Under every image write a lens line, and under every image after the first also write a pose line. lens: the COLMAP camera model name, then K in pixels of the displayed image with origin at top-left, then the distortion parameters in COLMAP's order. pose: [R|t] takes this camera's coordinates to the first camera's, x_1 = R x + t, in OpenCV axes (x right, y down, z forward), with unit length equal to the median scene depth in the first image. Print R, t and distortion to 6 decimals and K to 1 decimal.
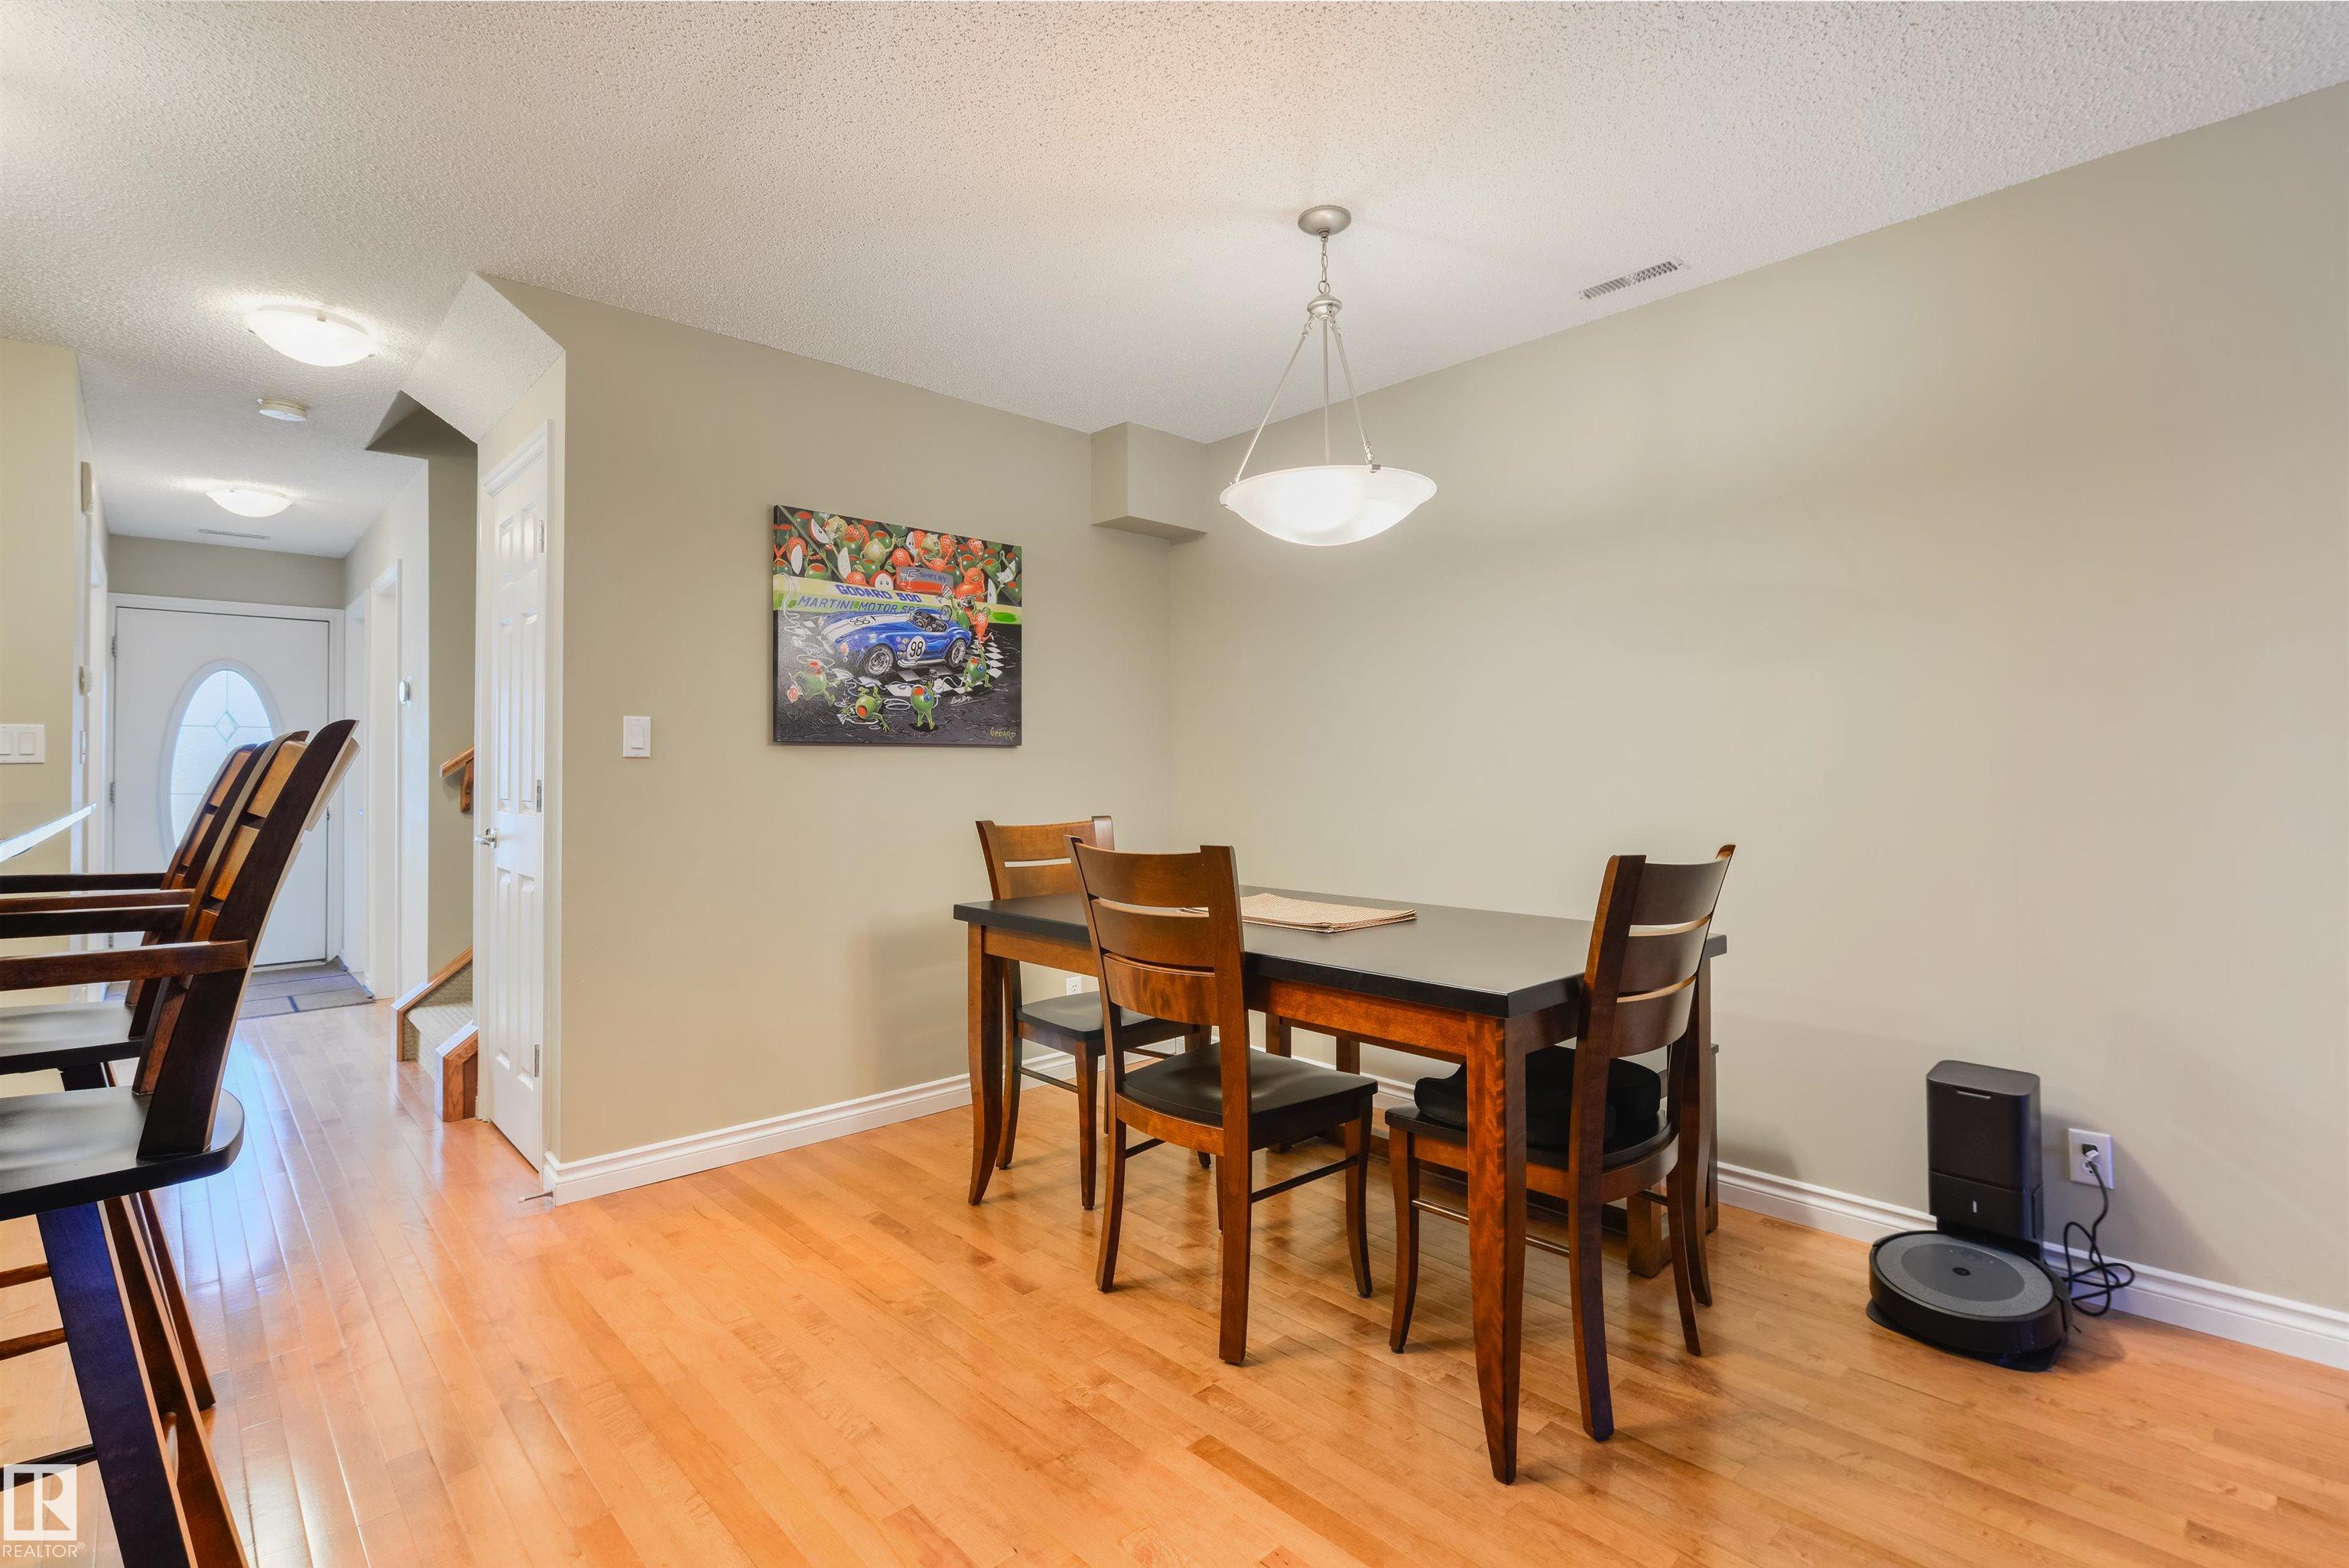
lens RADIAL K [[1083.8, 0, 1162.2], [0, 1083.8, 767.1], [0, 0, 1]] dist [0.003622, 0.000617]
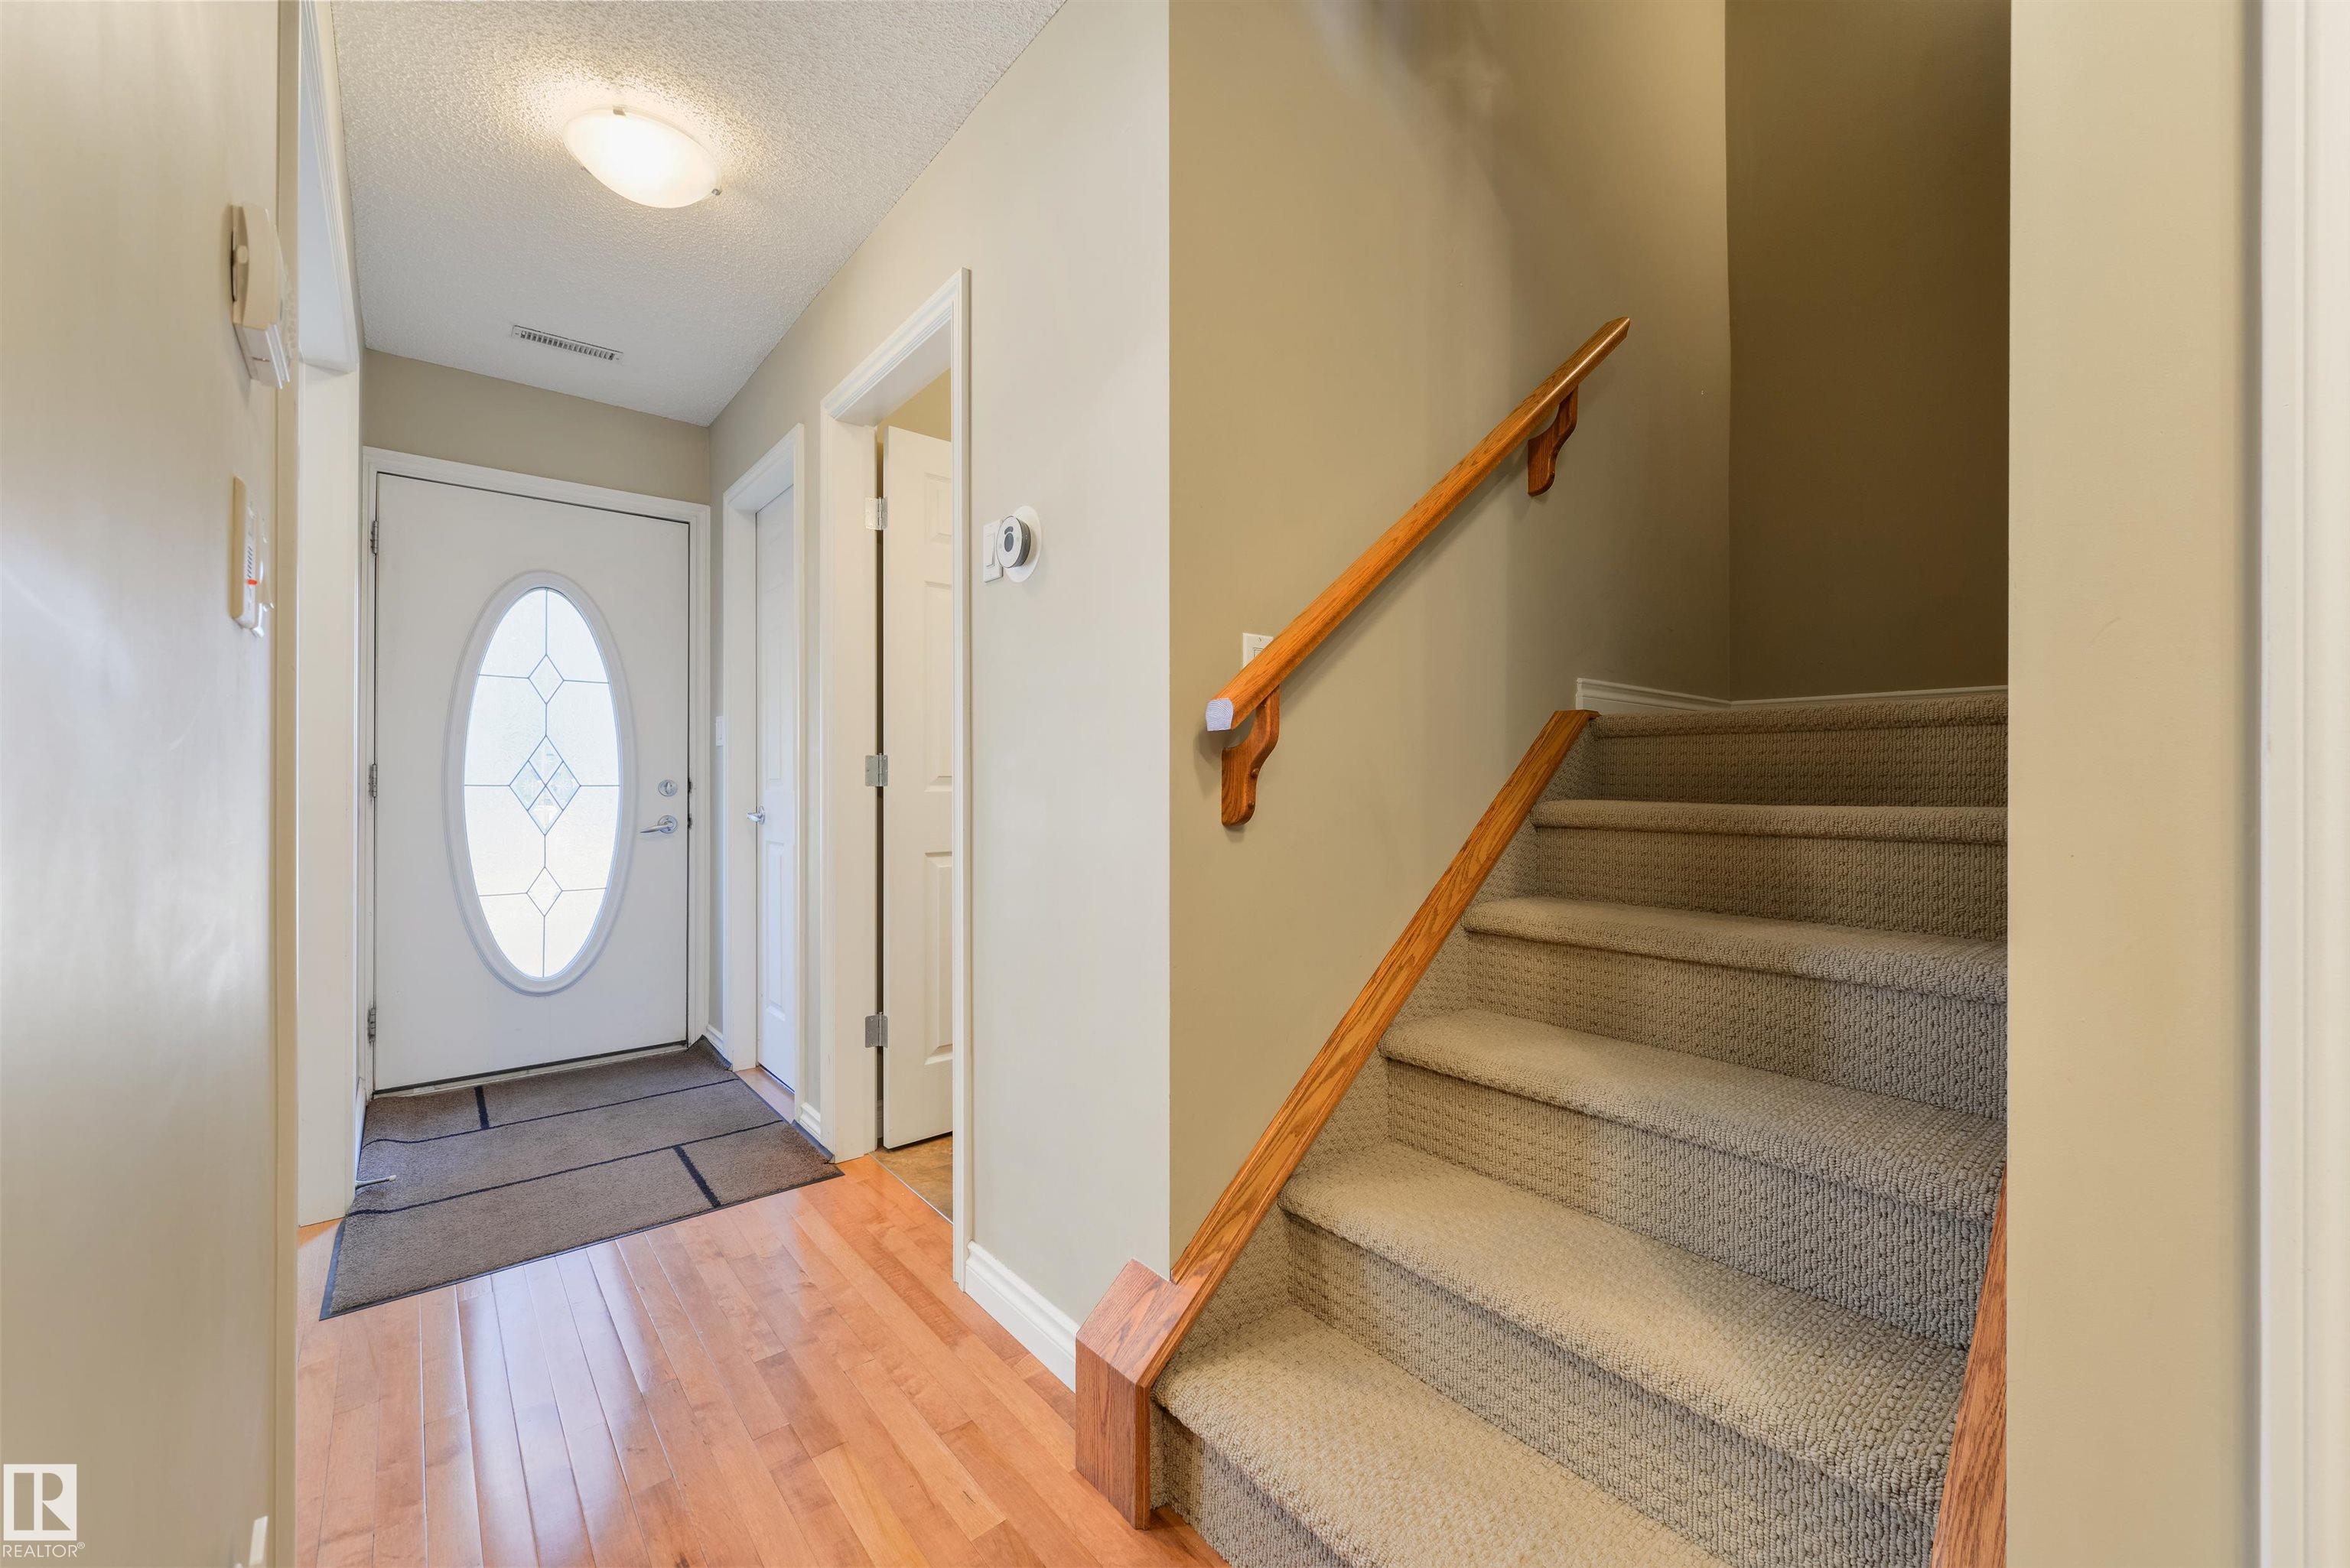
lens RADIAL K [[914.2, 0, 1198.5], [0, 914.2, 800.3], [0, 0, 1]] dist [0.001235, -0.000747]
pose [[0.999308, 0.010919, -0.035564, -0.484932], [-0.010328, 0.999806, 0.016764, 0.020517], [0.035740, -0.016385, 0.999227, 0.505804]]
